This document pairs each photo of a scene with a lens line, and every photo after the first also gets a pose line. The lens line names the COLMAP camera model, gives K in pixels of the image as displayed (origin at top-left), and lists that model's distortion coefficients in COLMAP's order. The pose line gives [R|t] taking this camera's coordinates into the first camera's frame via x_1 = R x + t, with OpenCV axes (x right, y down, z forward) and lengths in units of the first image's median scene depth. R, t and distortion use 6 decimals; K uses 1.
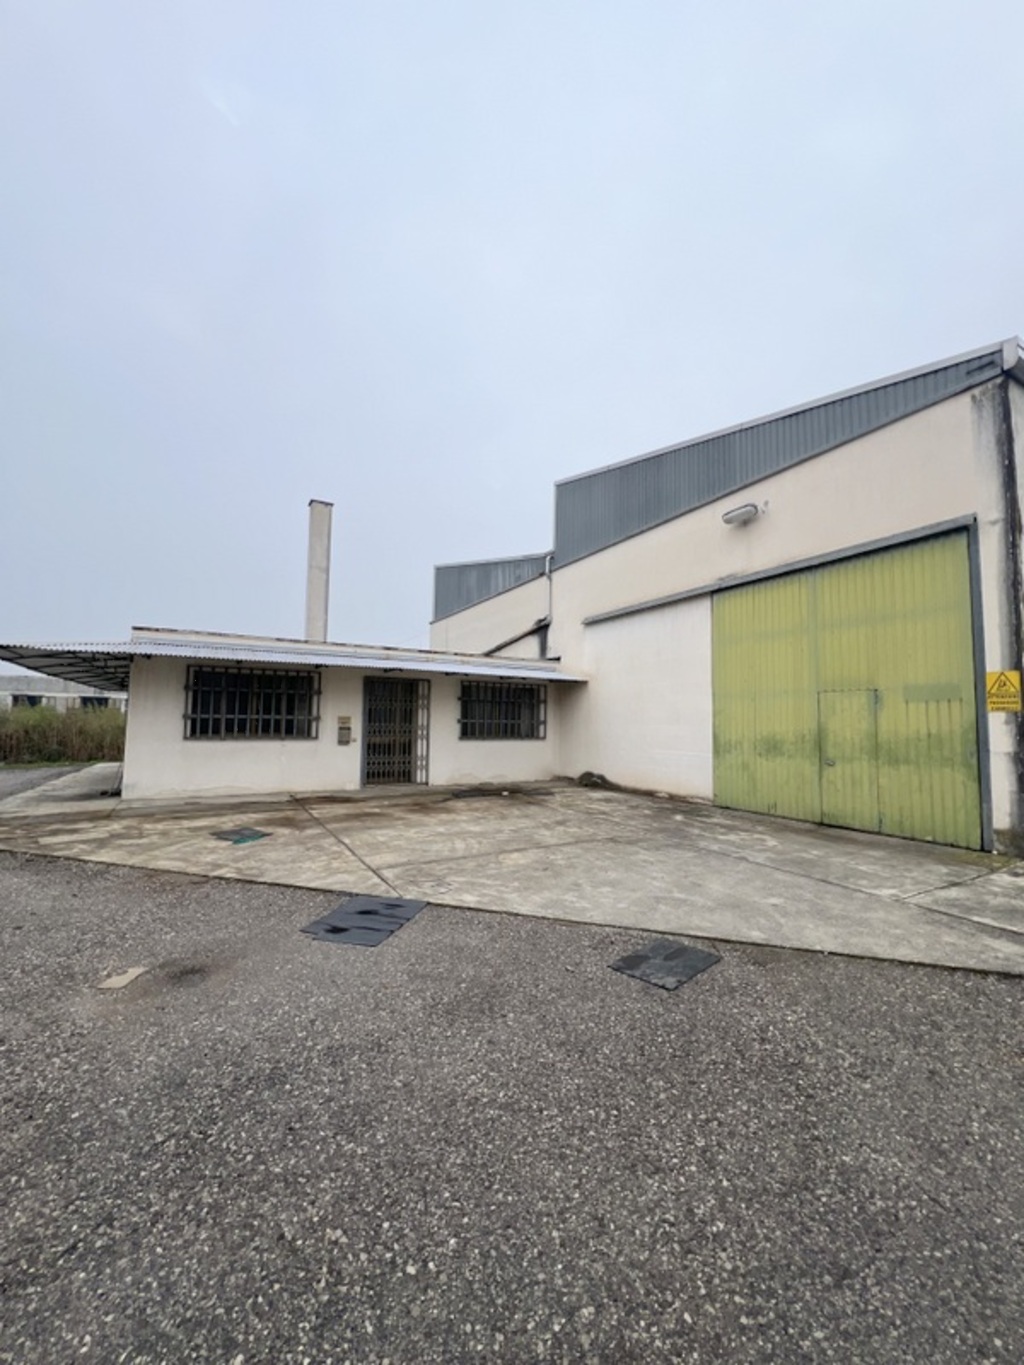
lens RADIAL K [[543.8, 0, 513.3], [0, 543.8, 684.3], [0, 0, 1]] dist [0.000170, -0.000269]
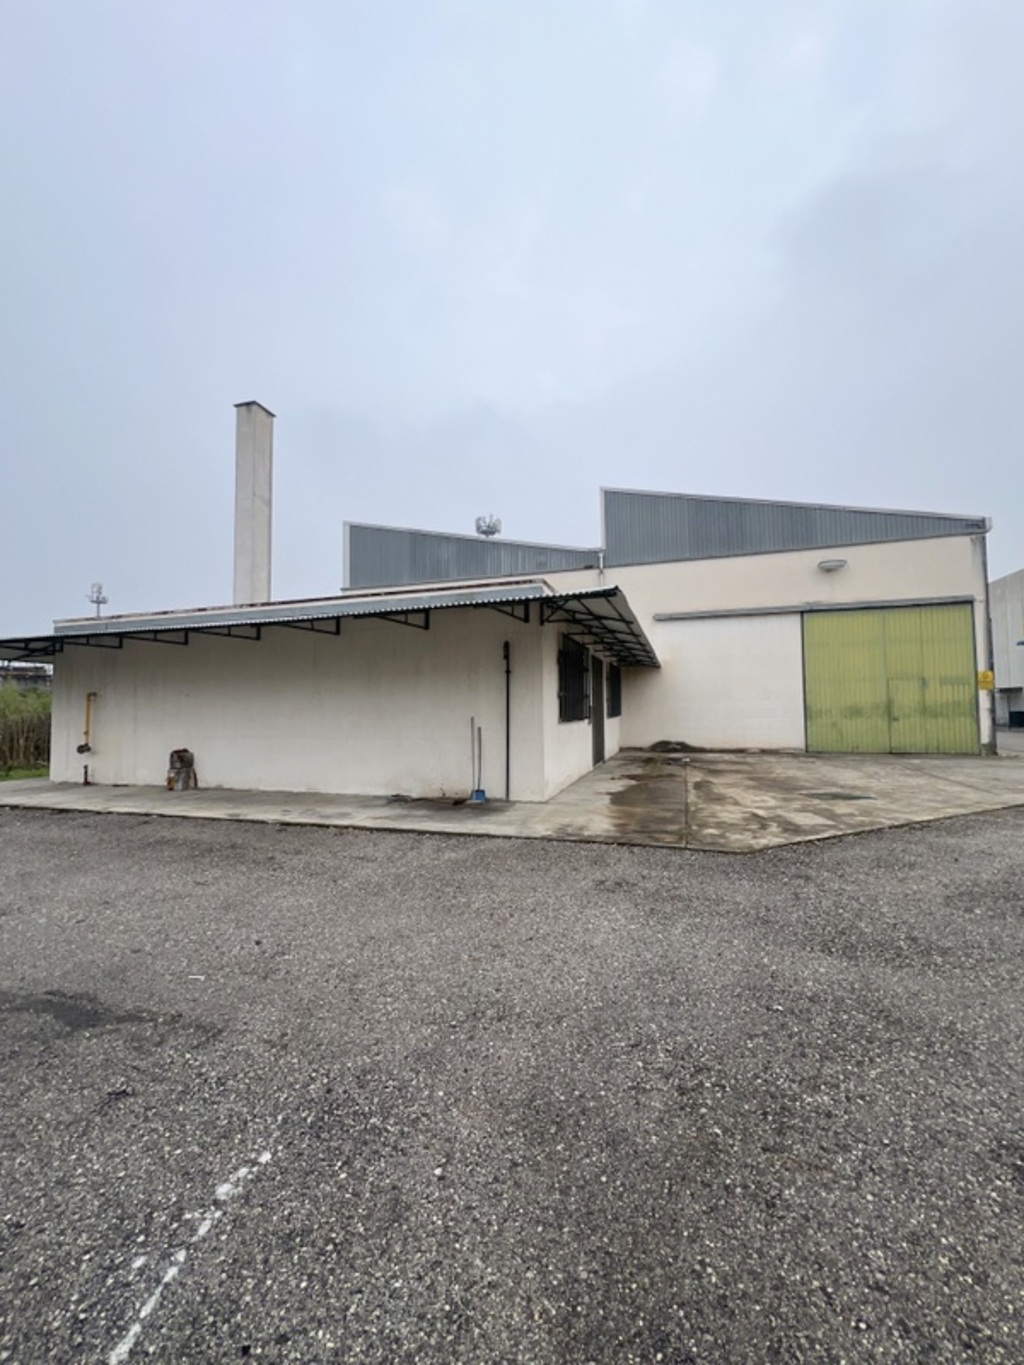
lens RADIAL K [[543.8, 0, 513.3], [0, 543.8, 684.3], [0, 0, 1]] dist [0.000170, -0.000269]
pose [[0.732385, 0.014687, 0.680732, -1.423666], [-0.032736, 0.999371, 0.013659, 0.043498], [-0.680103, -0.032288, 0.732405, 0.502573]]
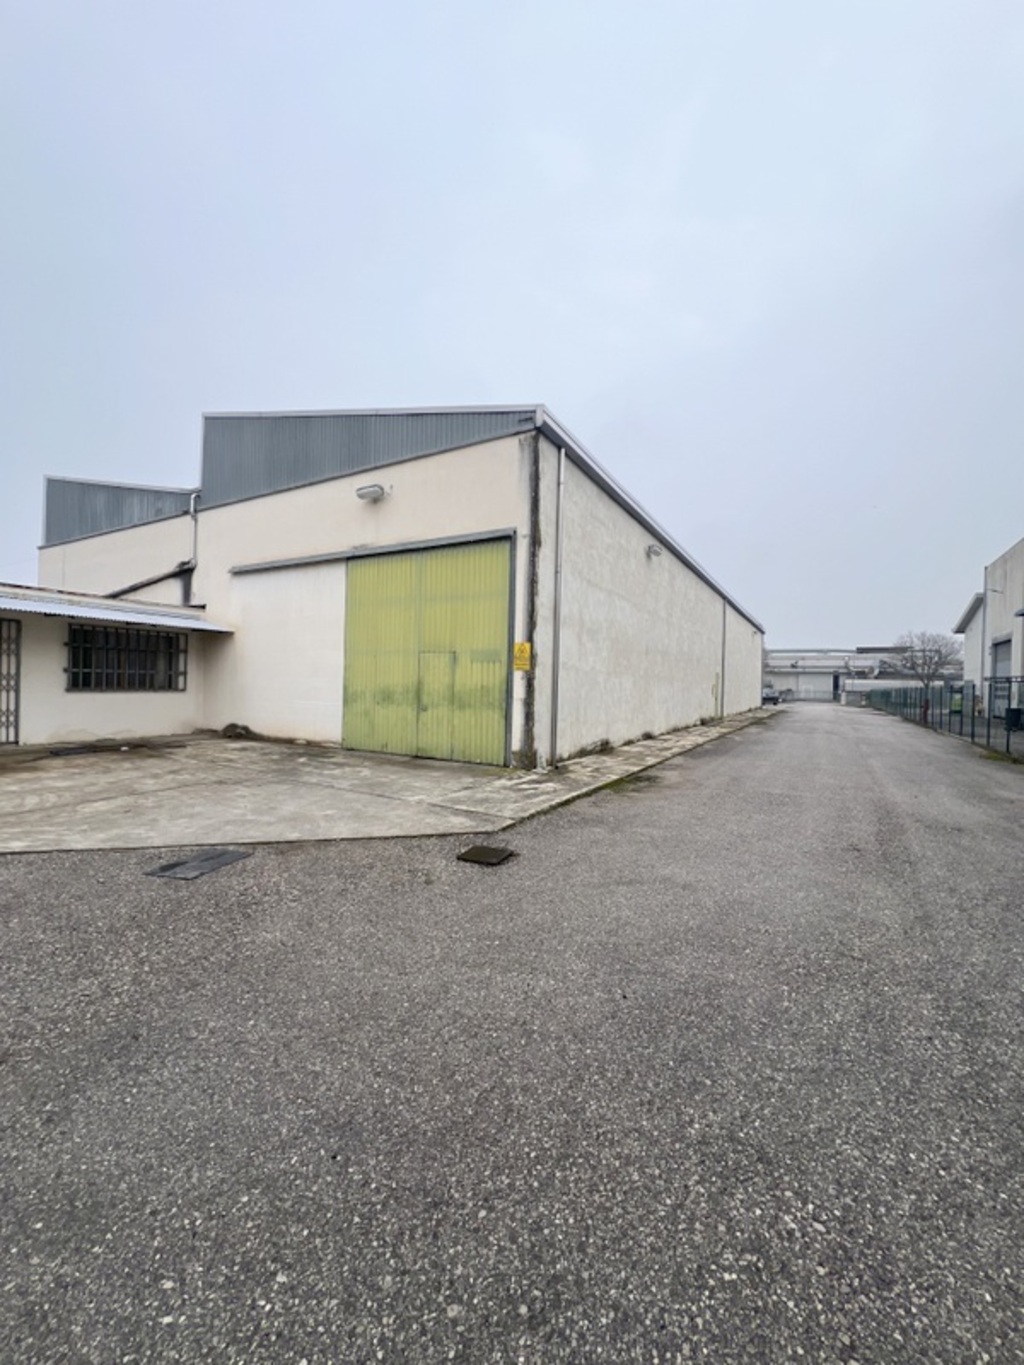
lens RADIAL K [[543.8, 0, 513.3], [0, 543.8, 684.3], [0, 0, 1]] dist [0.000170, -0.000269]
pose [[0.858728, 0.006101, 0.512396, 0.103360], [-0.049616, 0.996221, 0.071289, -0.010912], [-0.510025, -0.086641, 0.855785, -0.166274]]
